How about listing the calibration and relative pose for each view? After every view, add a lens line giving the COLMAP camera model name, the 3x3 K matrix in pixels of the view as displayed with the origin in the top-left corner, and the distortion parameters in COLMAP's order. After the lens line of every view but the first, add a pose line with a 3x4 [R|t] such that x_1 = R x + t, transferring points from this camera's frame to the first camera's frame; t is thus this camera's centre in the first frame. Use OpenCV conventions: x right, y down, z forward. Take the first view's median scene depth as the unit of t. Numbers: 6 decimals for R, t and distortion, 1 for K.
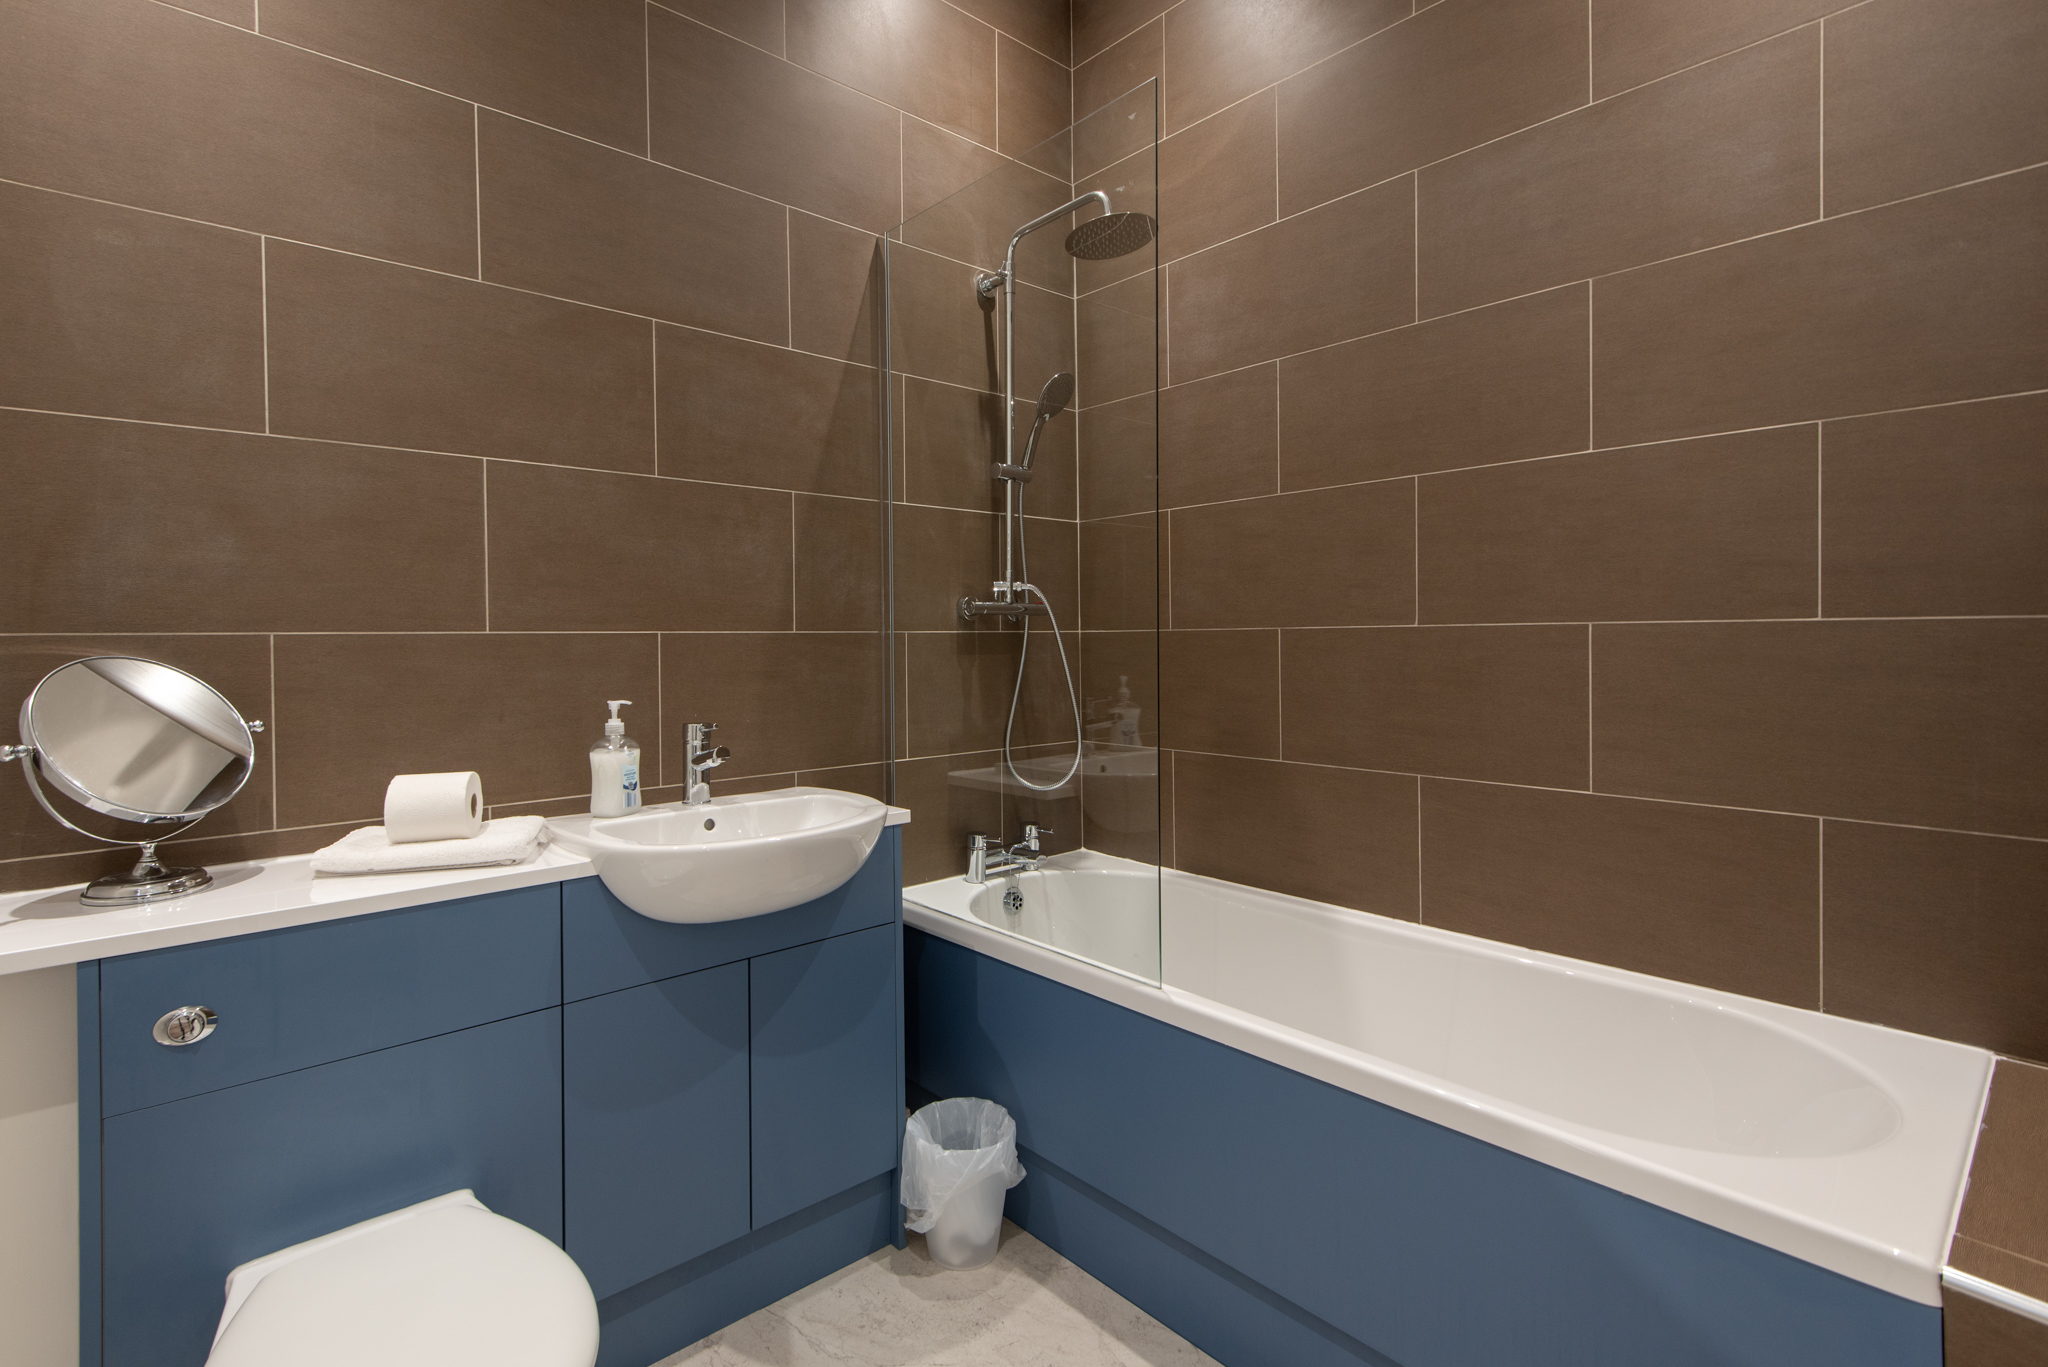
lens RADIAL K [[958.8, 0, 956.5], [0, 958.8, 649.9], [0, 0, 1]] dist [0.023308, -0.007953]
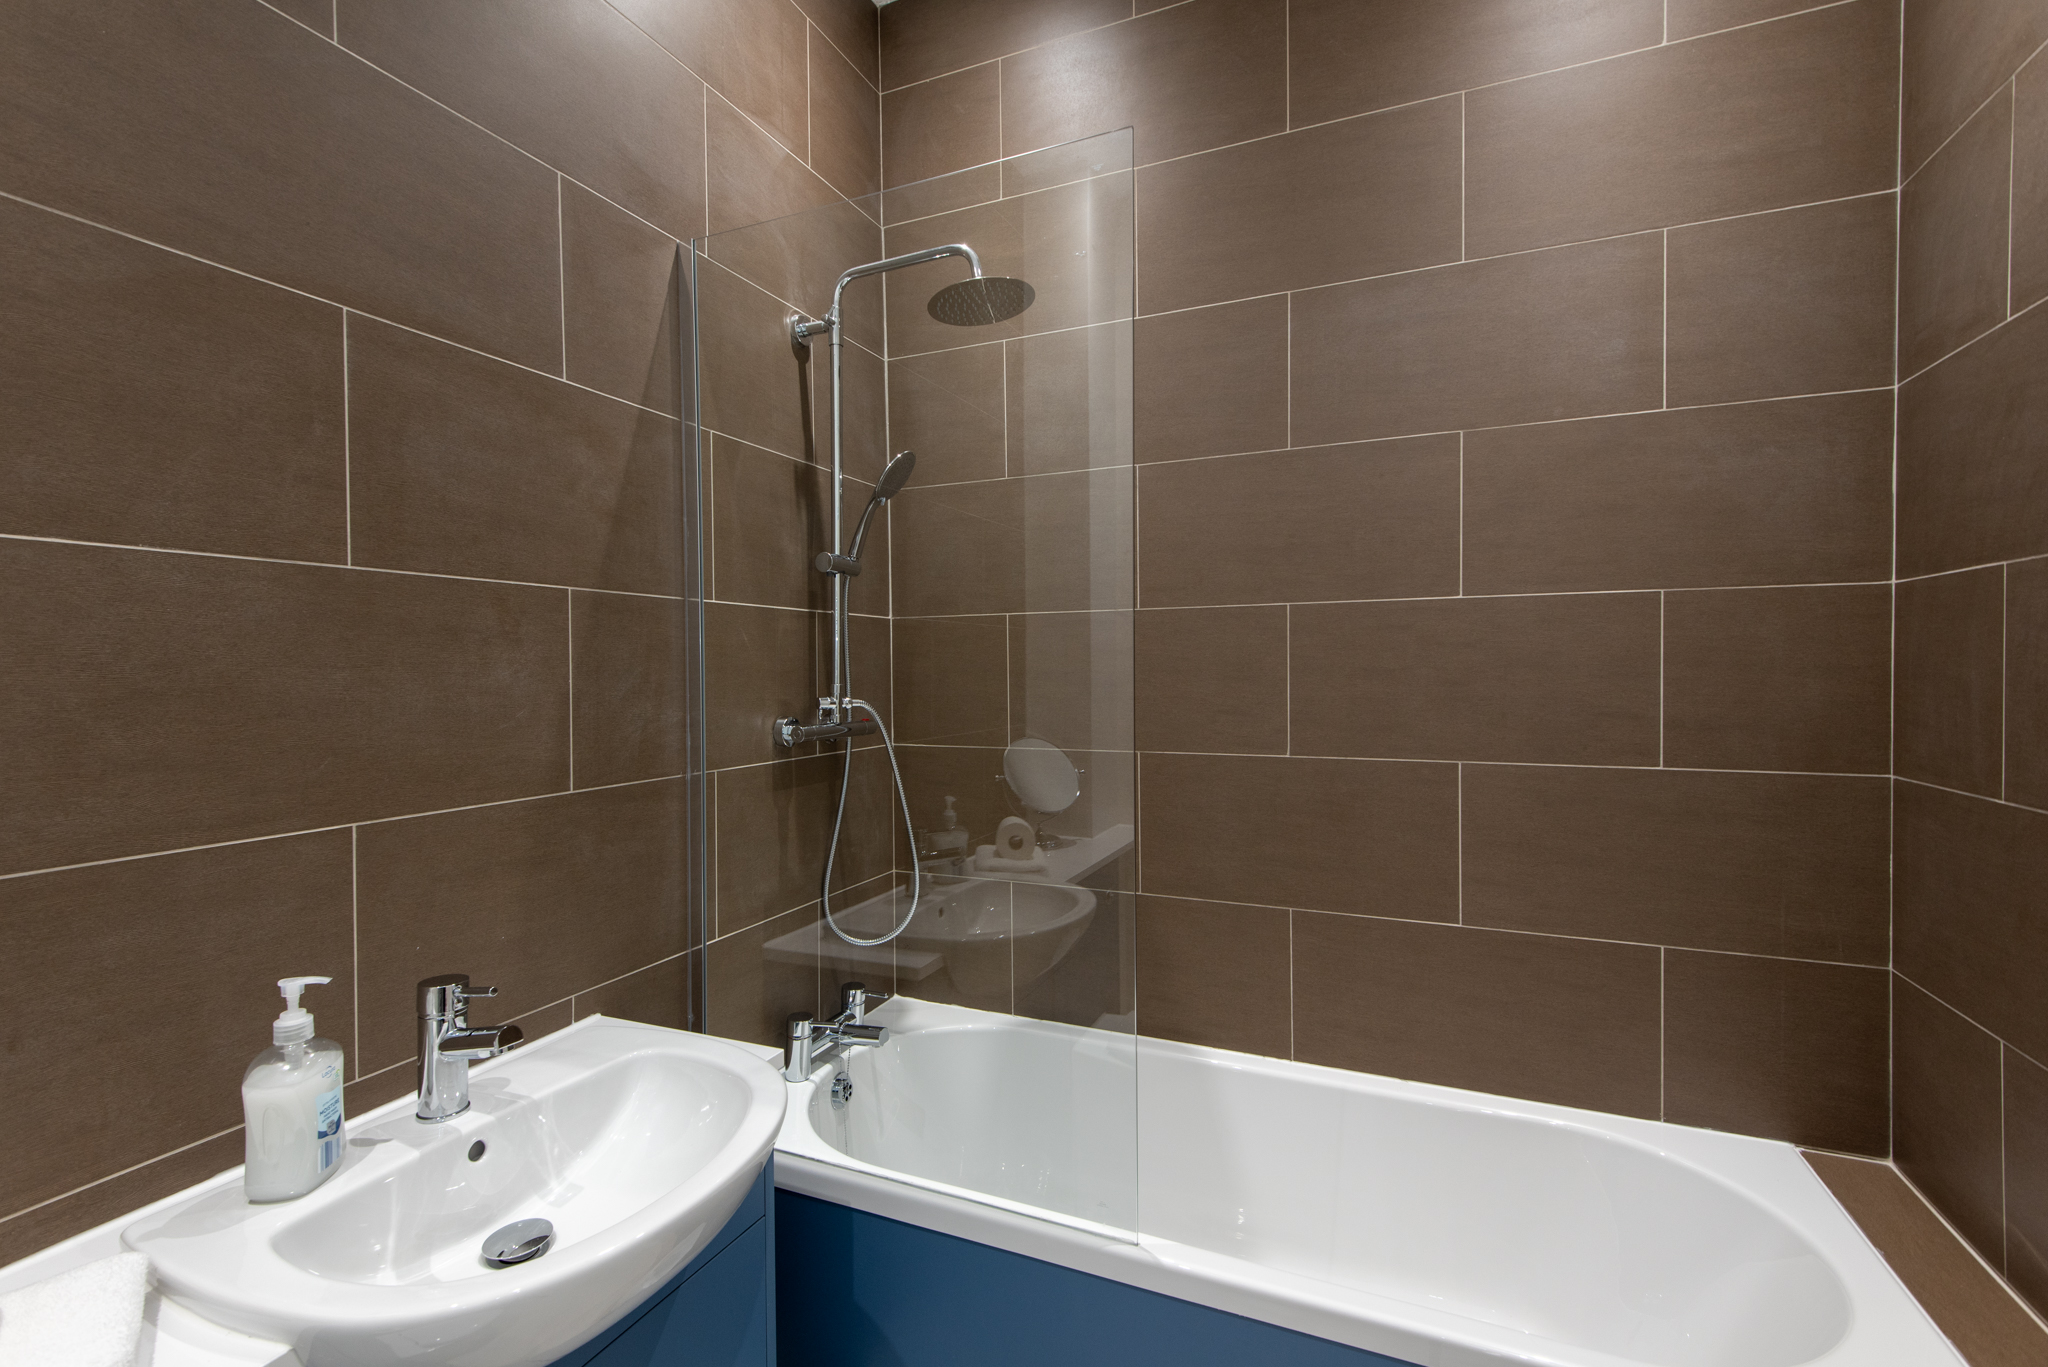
lens RADIAL K [[918.5, 0, 1012.1], [0, 918.5, 679.3], [0, 0, 1]] dist [0.032747, -0.013508]
pose [[0.899768, -0.002438, 0.436363, -0.196688], [0.004666, 0.999981, -0.004034, -0.107486], [-0.436344, 0.005666, 0.899762, 0.298222]]
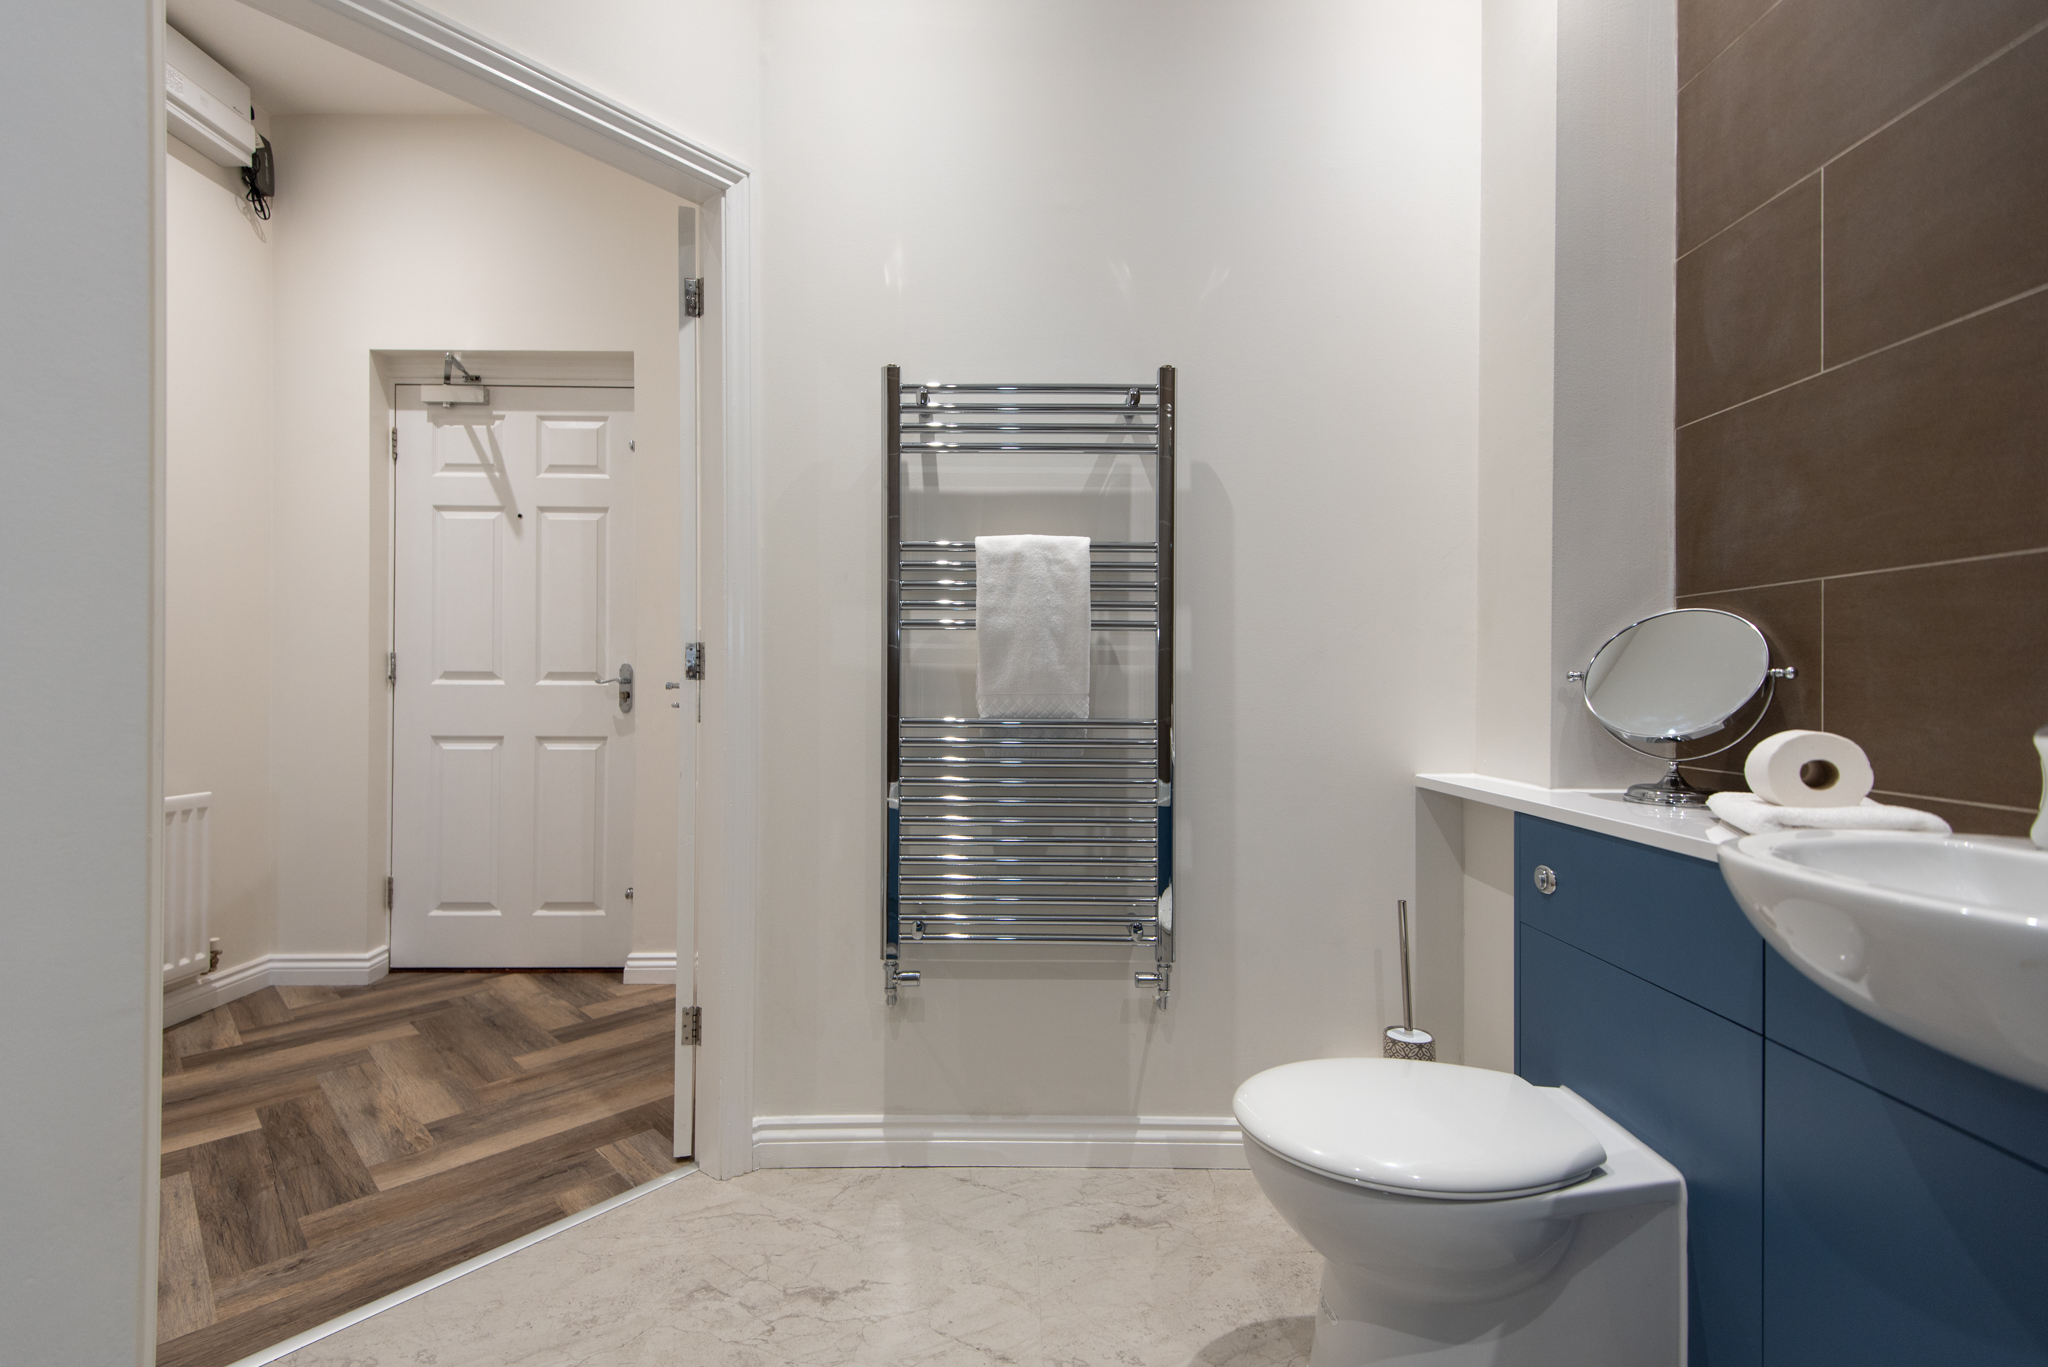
lens RADIAL K [[918.5, 0, 1003.9], [0, 918.5, 680.6], [0, 0, 1]] dist [0.032747, -0.013508]
pose [[-0.648903, 0.006332, -0.760844, 0.421514], [-0.010338, 0.999800, 0.017139, 0.061649], [0.760801, 0.018987, -0.648708, 0.792968]]
